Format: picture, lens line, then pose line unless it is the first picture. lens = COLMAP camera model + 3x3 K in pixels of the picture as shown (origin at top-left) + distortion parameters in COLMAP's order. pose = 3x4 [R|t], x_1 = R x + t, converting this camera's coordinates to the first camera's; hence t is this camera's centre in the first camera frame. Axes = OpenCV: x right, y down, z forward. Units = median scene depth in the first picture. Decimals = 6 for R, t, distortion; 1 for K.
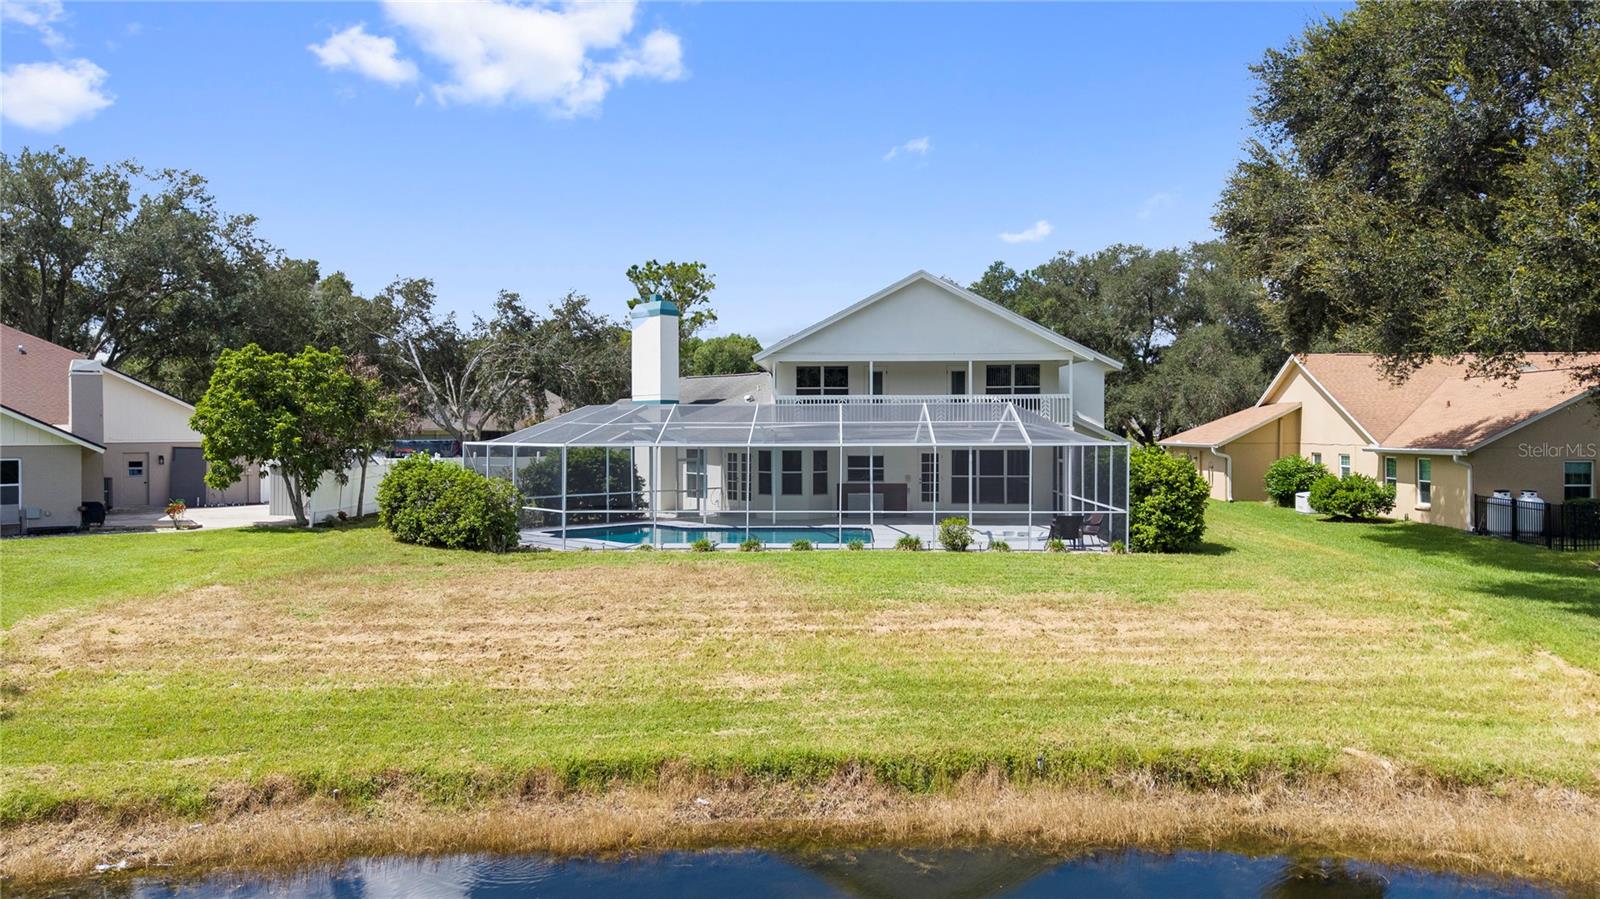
lens RADIAL K [[1065.0, 0, 798.2], [0, 1065.0, 441.1], [0, 0, 1]] dist [0.044148, -0.086343]
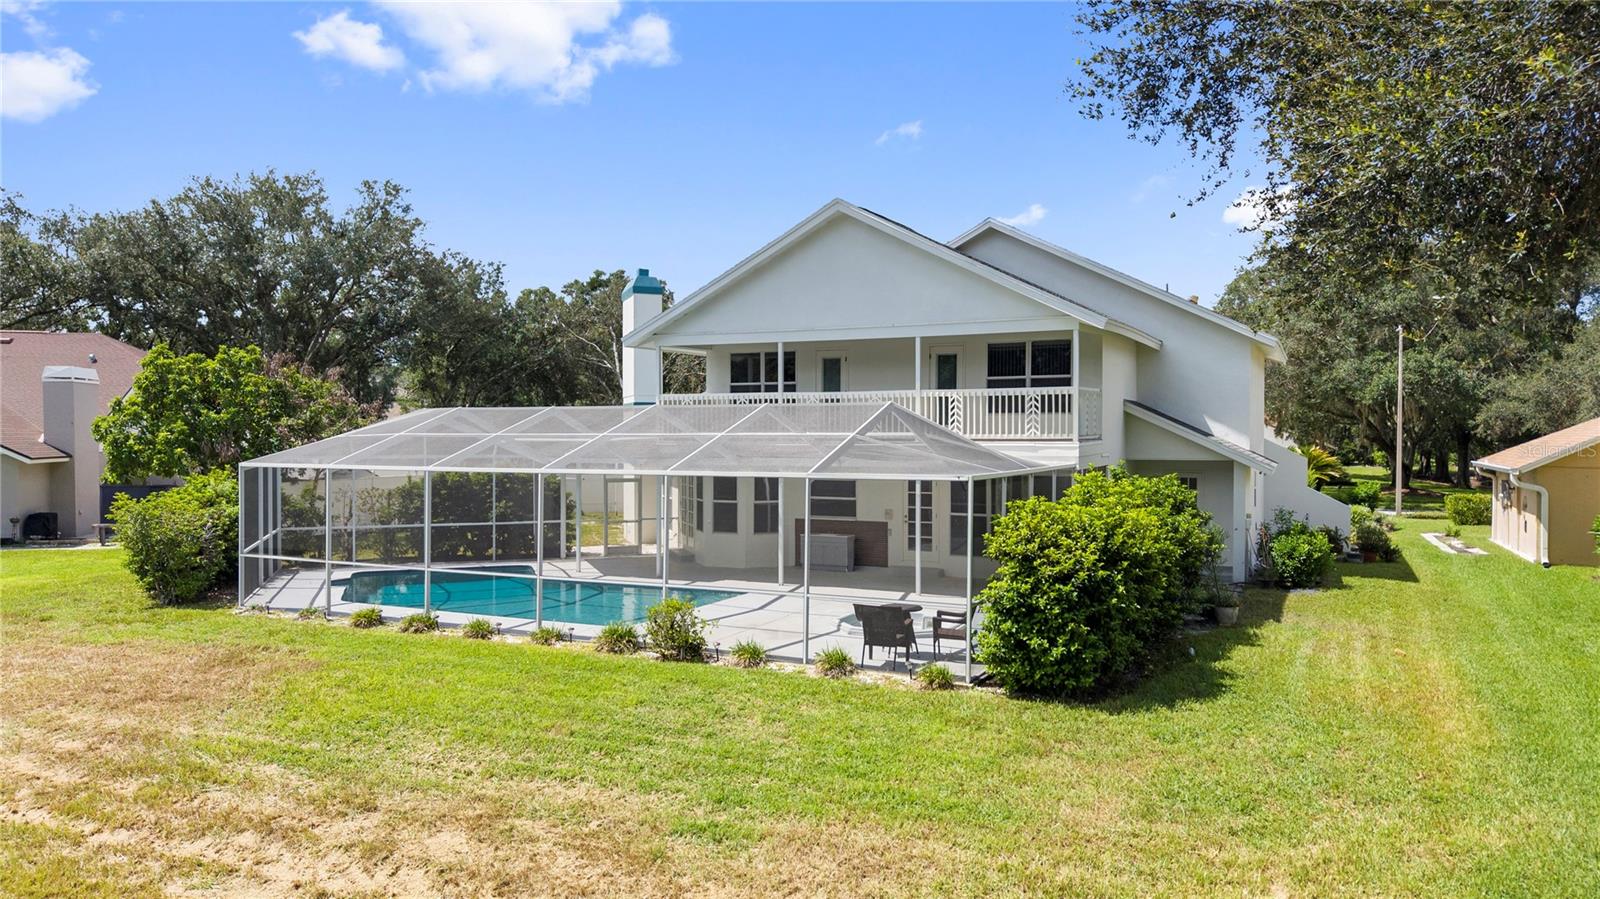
lens RADIAL K [[1081.3, 0, 805.0], [0, 1081.3, 450.9], [0, 0, 1]] dist [0.042211, 0.000437]
pose [[0.918778, 0.008002, -0.394693, 0.326777], [-0.004850, 0.999948, 0.008985, -0.011772], [0.394744, -0.006341, 0.918769, 0.351331]]
